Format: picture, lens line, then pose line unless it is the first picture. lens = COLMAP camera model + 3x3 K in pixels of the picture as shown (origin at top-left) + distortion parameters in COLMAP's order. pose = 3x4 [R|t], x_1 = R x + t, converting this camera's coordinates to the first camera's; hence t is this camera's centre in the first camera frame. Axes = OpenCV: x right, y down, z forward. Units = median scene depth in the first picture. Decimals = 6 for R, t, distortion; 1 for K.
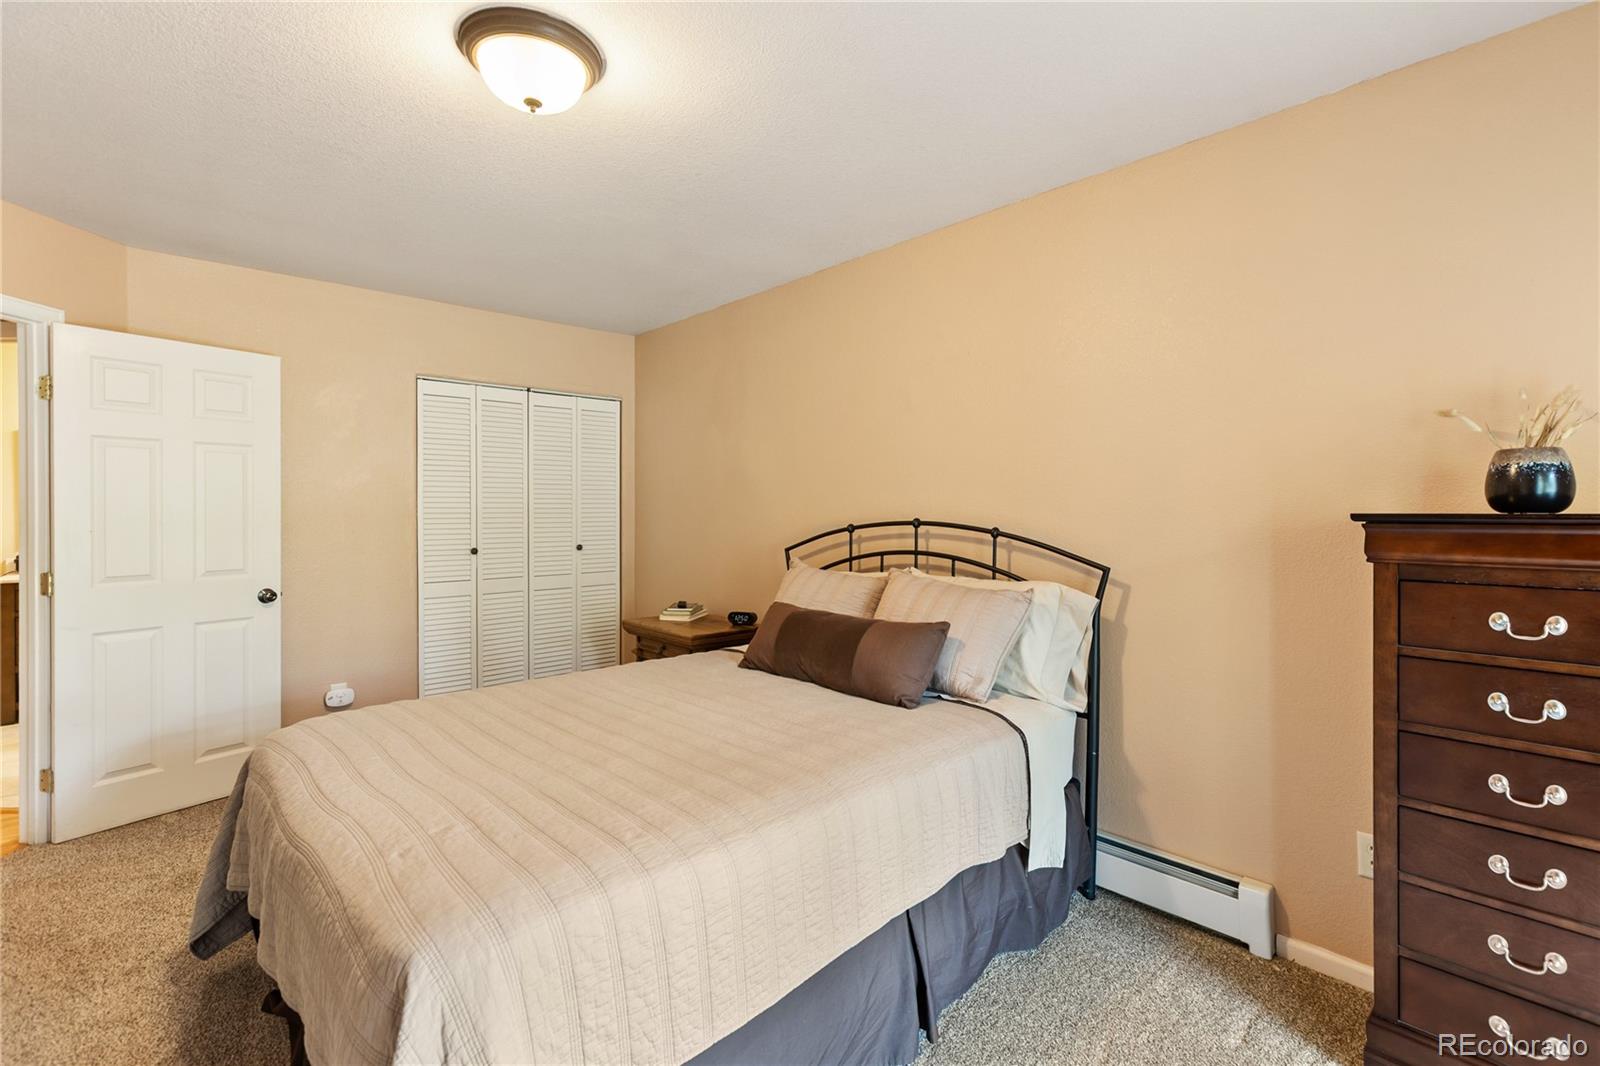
lens RADIAL K [[729.0, 0, 804.4], [0, 729.0, 521.4], [0, 0, 1]] dist [0.003276, 0.000117]
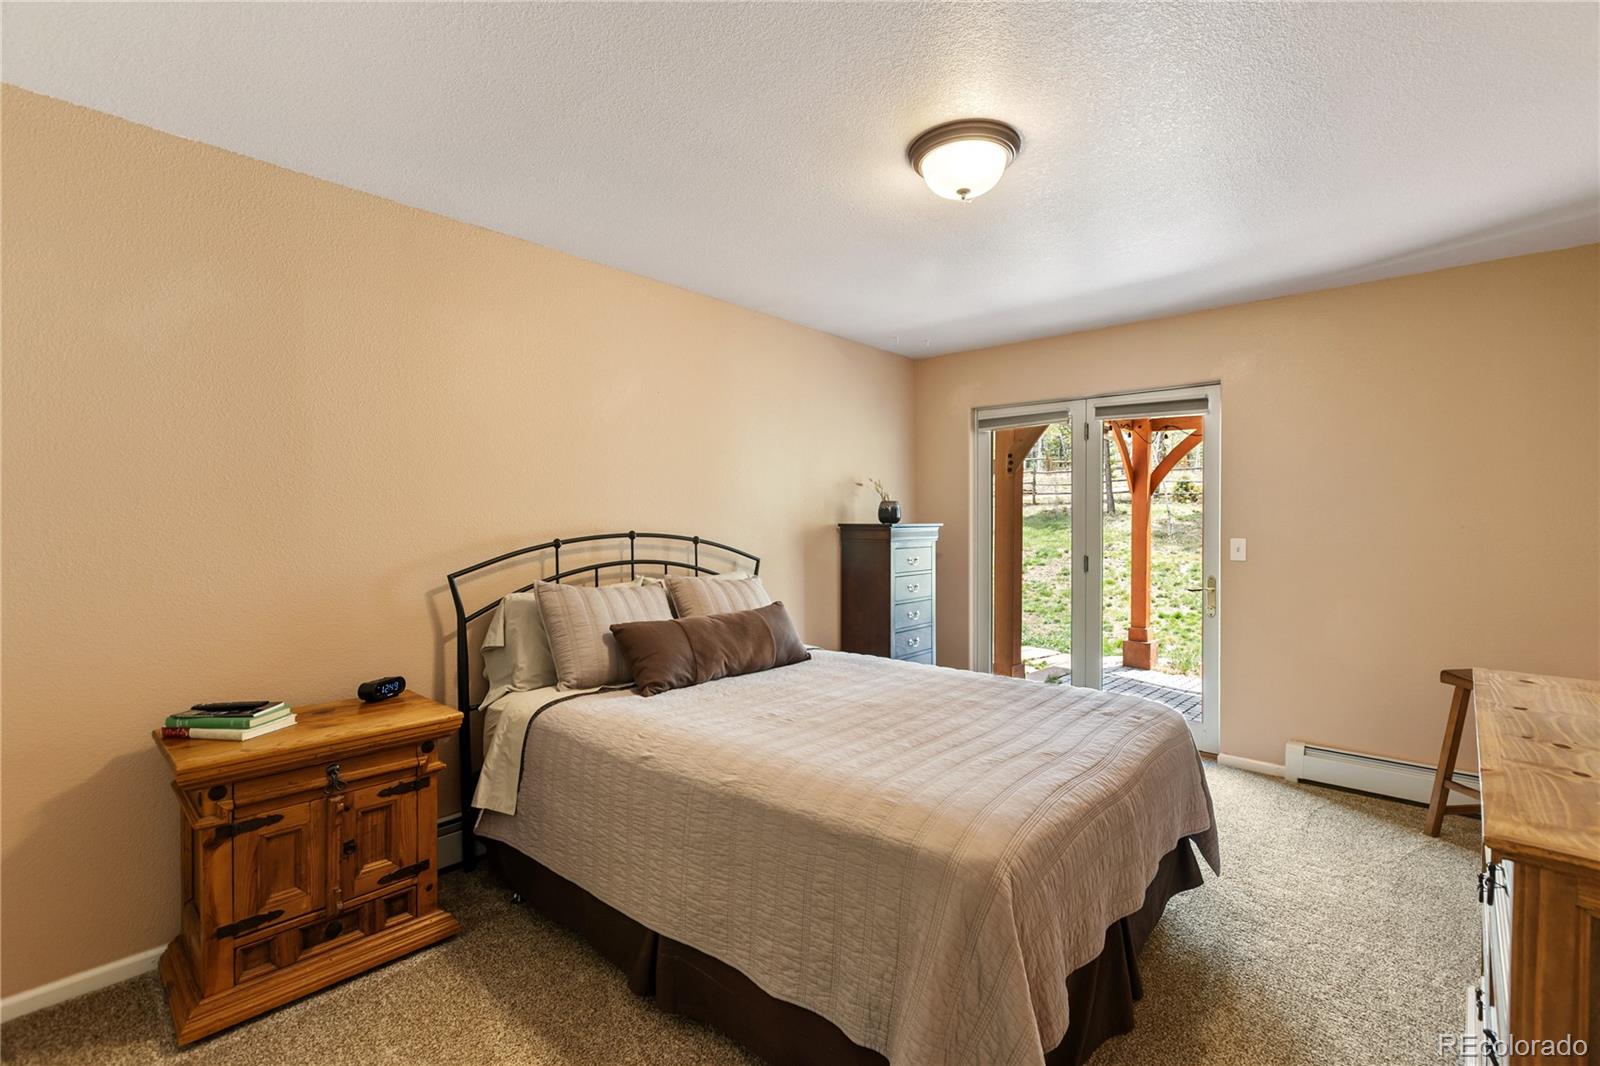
lens RADIAL K [[729.0, 0, 805.3], [0, 729.0, 529.7], [0, 0, 1]] dist [0.003276, 0.000117]
pose [[-0.093639, -0.013533, 0.995514, -0.965882], [0.014158, 0.999788, 0.014922, -0.018401], [-0.995506, 0.015491, -0.093427, 0.848127]]
